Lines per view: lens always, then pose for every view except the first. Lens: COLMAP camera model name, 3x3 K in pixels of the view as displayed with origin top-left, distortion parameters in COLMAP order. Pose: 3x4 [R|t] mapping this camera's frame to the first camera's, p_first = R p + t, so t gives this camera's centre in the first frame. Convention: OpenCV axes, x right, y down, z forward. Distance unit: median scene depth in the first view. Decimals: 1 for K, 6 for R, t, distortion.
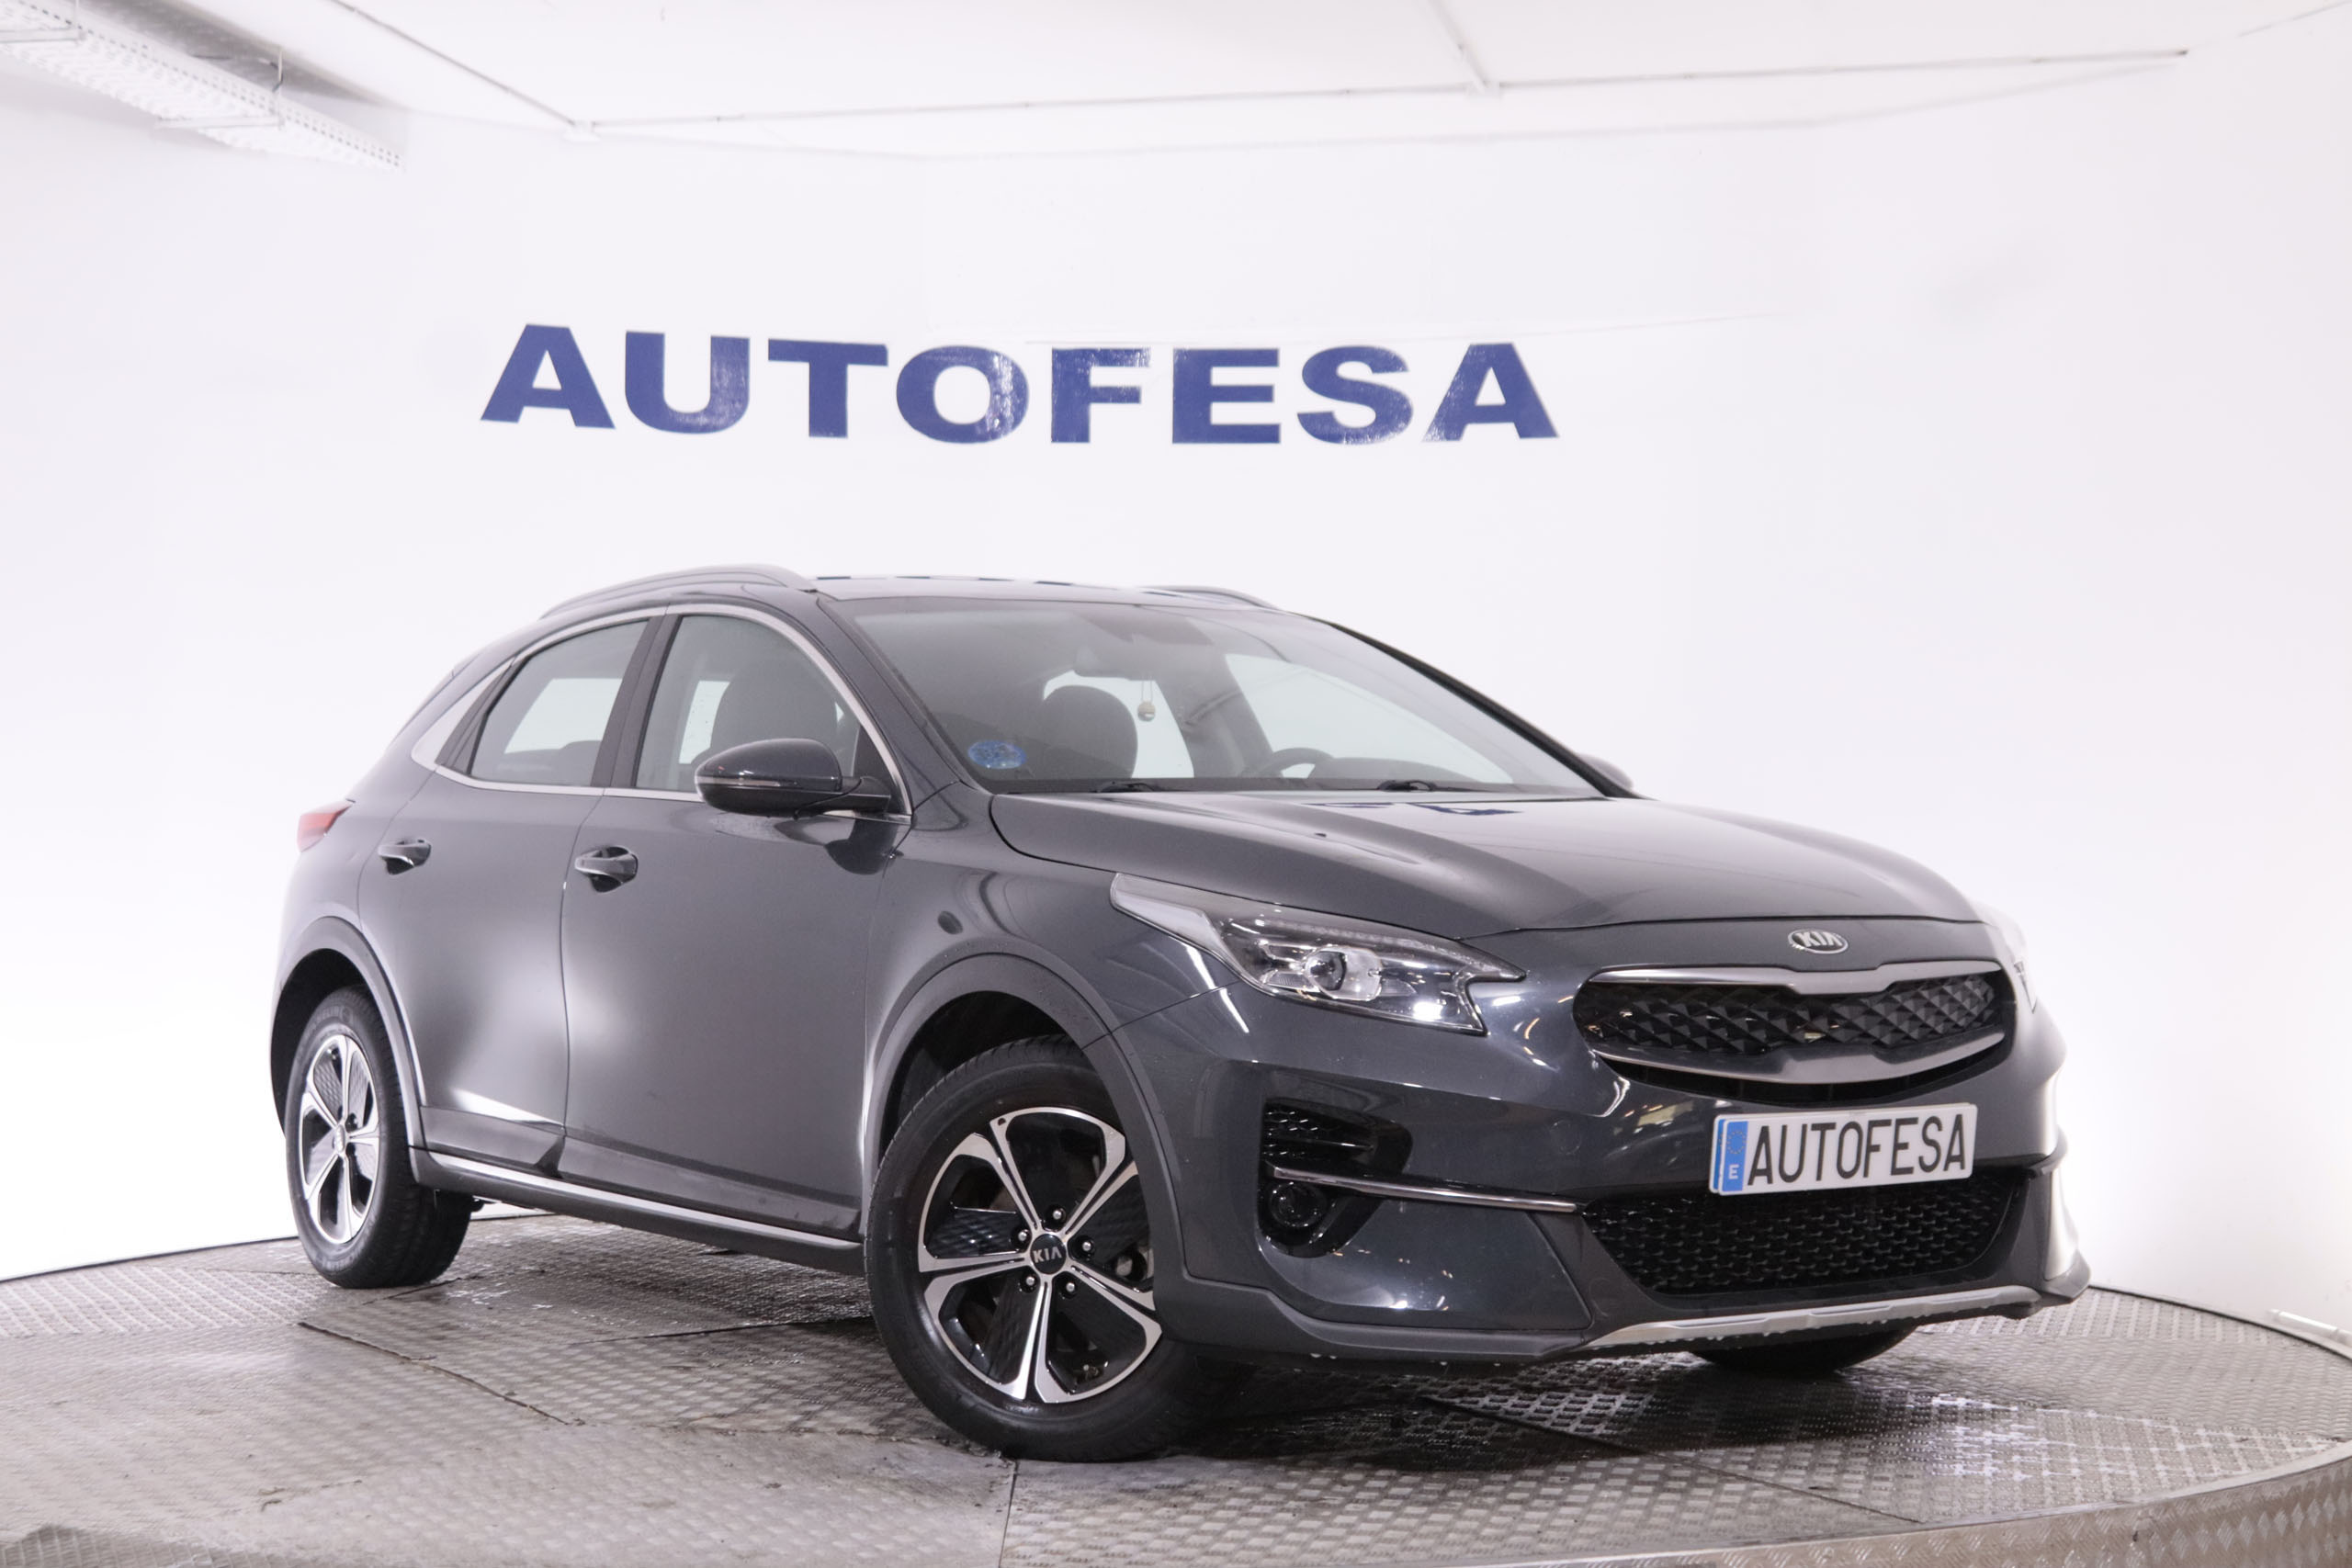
lens RADIAL K [[3722.0, 0, 1194.6], [0, 3722.0, 763.9], [0, 0, 1]] dist [-0.020776, 0.000000]
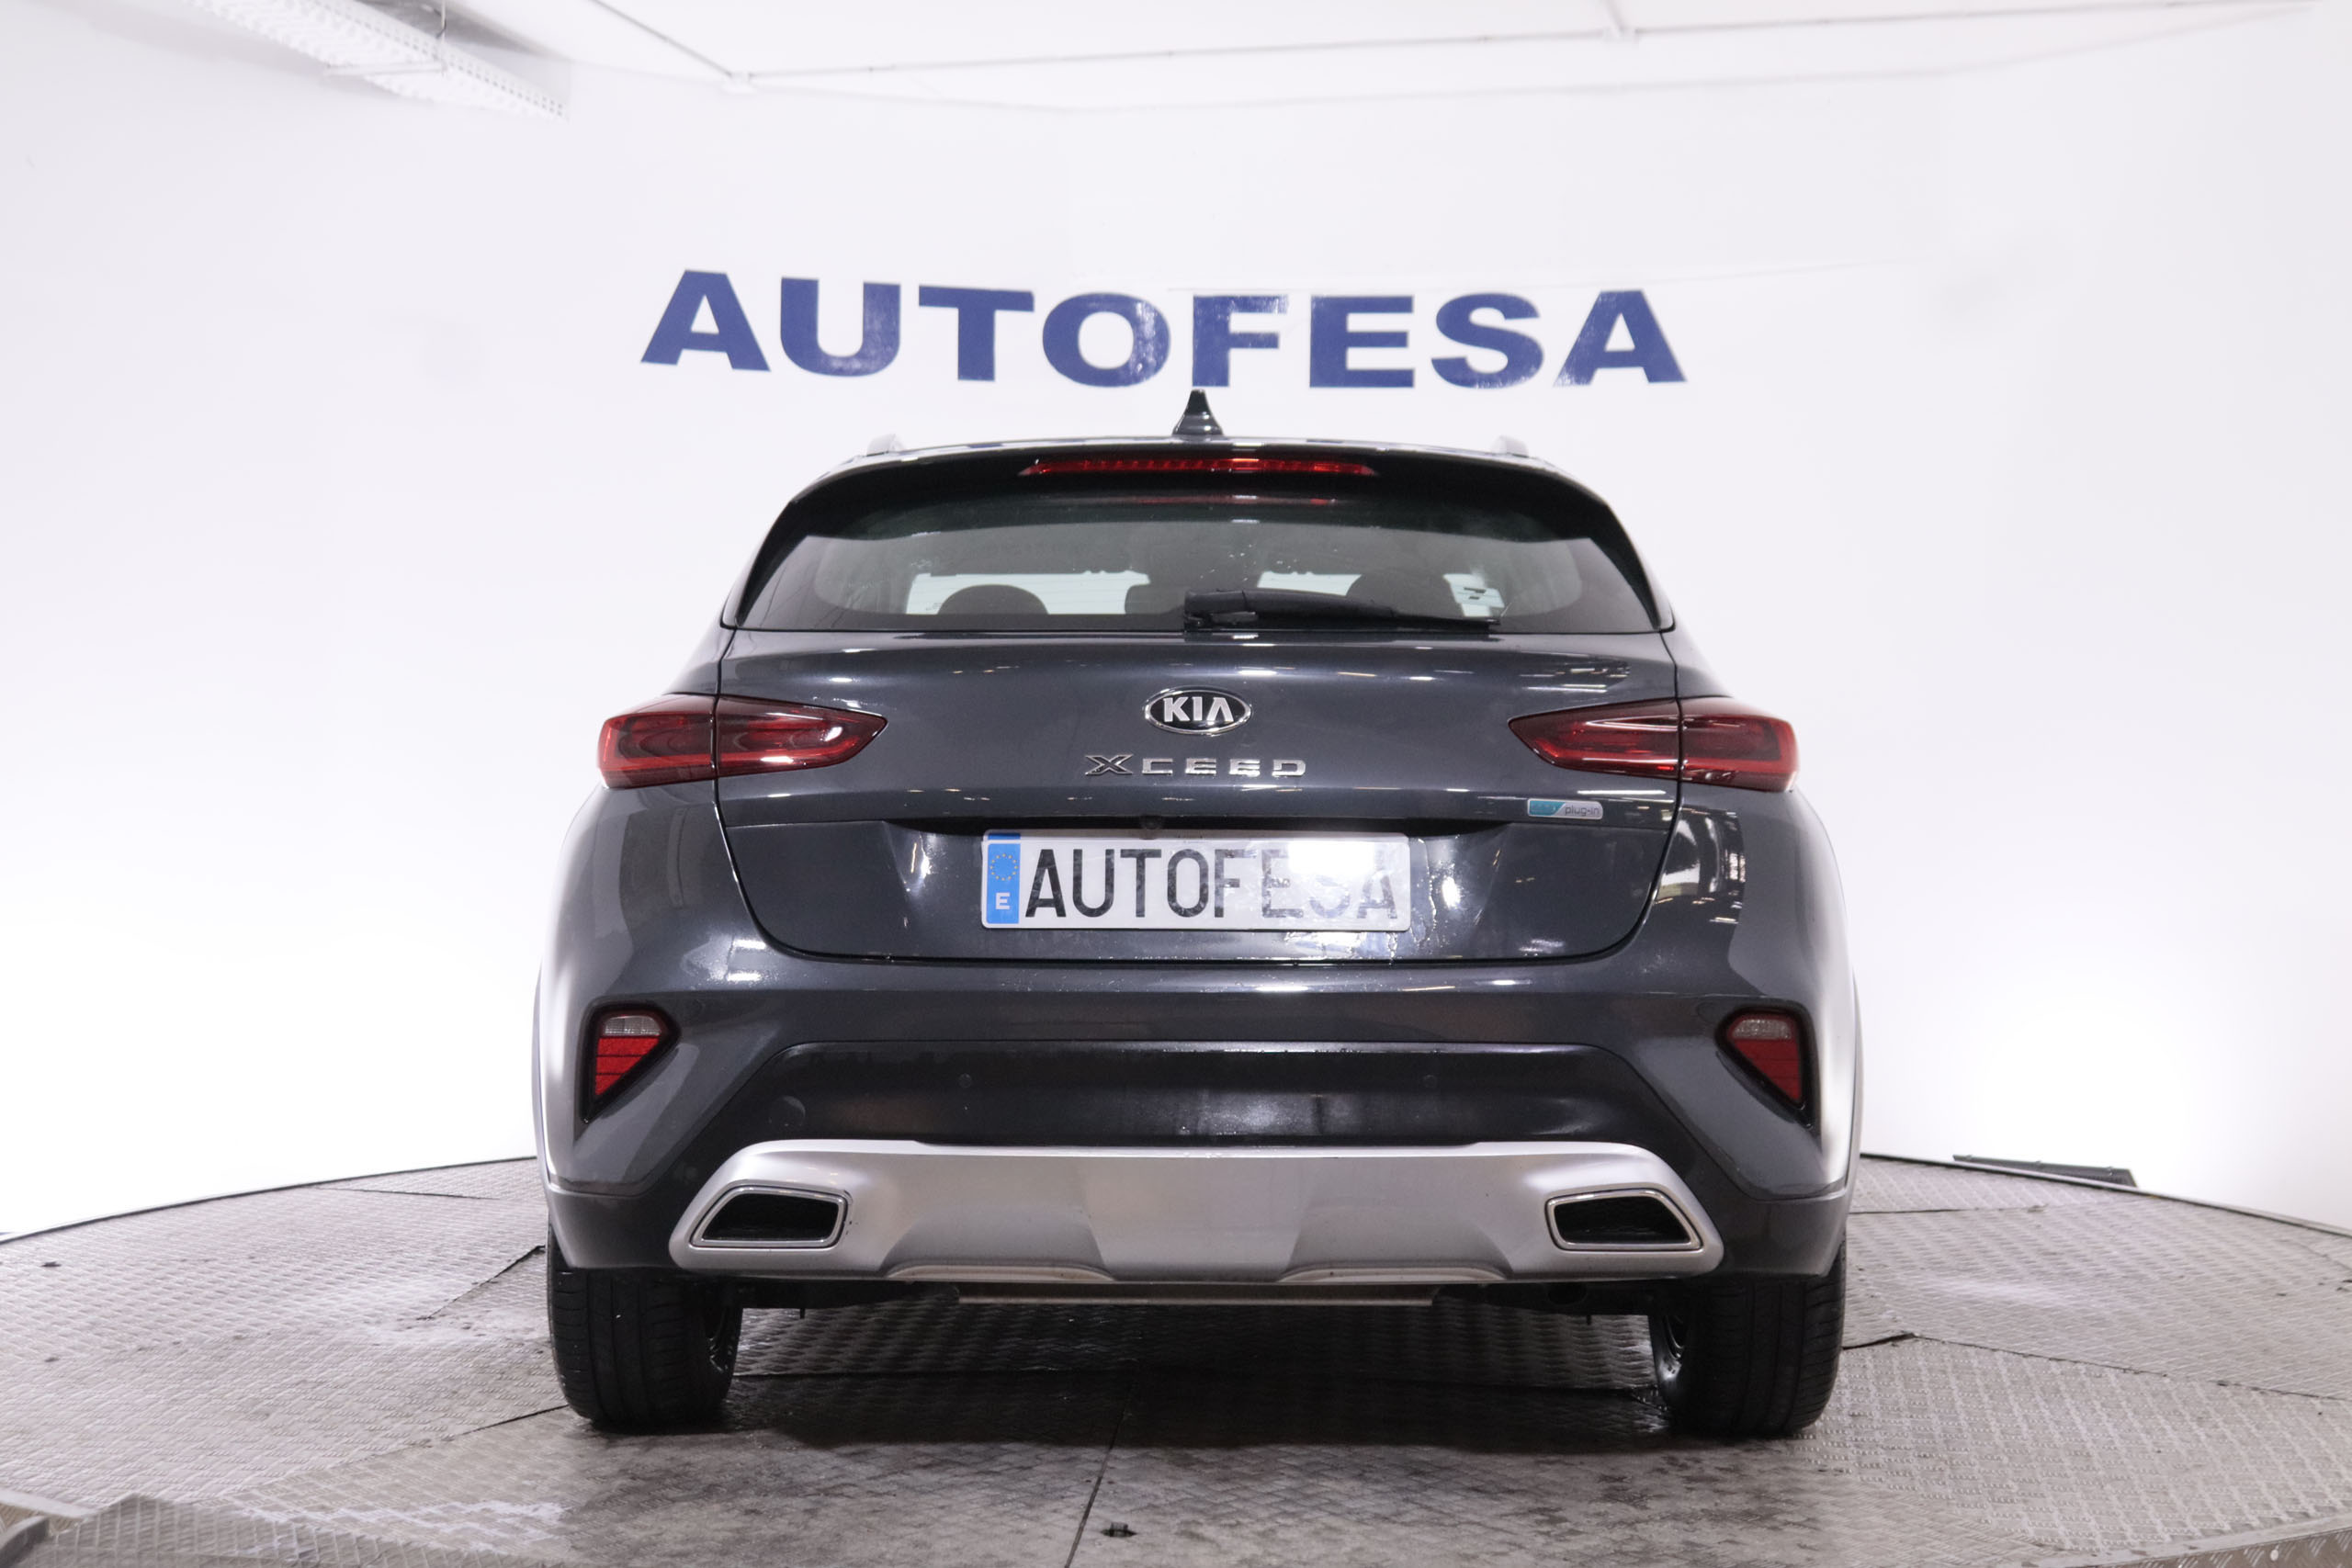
lens RADIAL K [[3243.2, 0, 1191.2], [0, 3243.2, 766.9], [0, 0, 1]] dist [-0.062687, 0.000000]
pose [[0.999377, 0.004838, -0.034974, -0.007005], [-0.004183, 0.999815, 0.018788, 0.002262], [0.035059, -0.018630, 0.999212, 0.102616]]
